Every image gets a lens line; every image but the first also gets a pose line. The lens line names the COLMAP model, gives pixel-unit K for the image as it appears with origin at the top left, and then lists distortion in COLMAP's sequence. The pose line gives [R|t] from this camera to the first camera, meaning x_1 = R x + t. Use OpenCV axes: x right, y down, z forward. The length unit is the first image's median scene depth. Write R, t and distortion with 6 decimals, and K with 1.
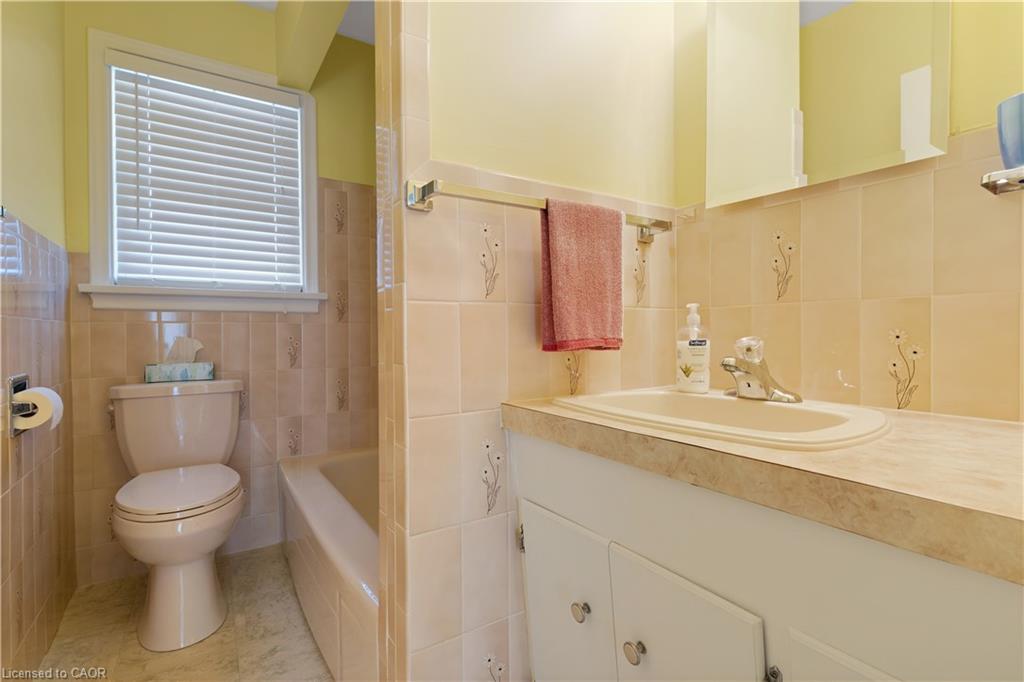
lens RADIAL K [[490.8, 0, 515.6], [0, 490.8, 338.1], [0, 0, 1]] dist [-0.000178, -0.002004]
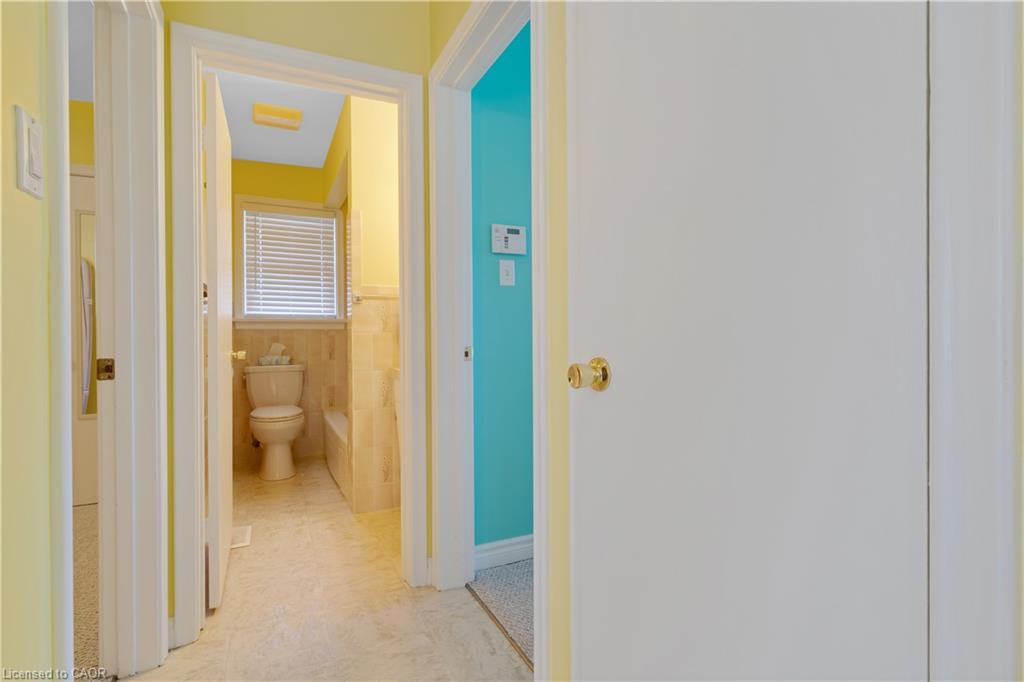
lens RADIAL K [[490.8, 0, 509.6], [0, 490.8, 342.8], [0, 0, 1]] dist [-0.000178, -0.002004]
pose [[0.992872, 0.004019, -0.119121, 0.493659], [-0.003751, 0.999990, 0.002473, -0.011458], [0.119130, -0.002008, 0.992877, -0.855494]]
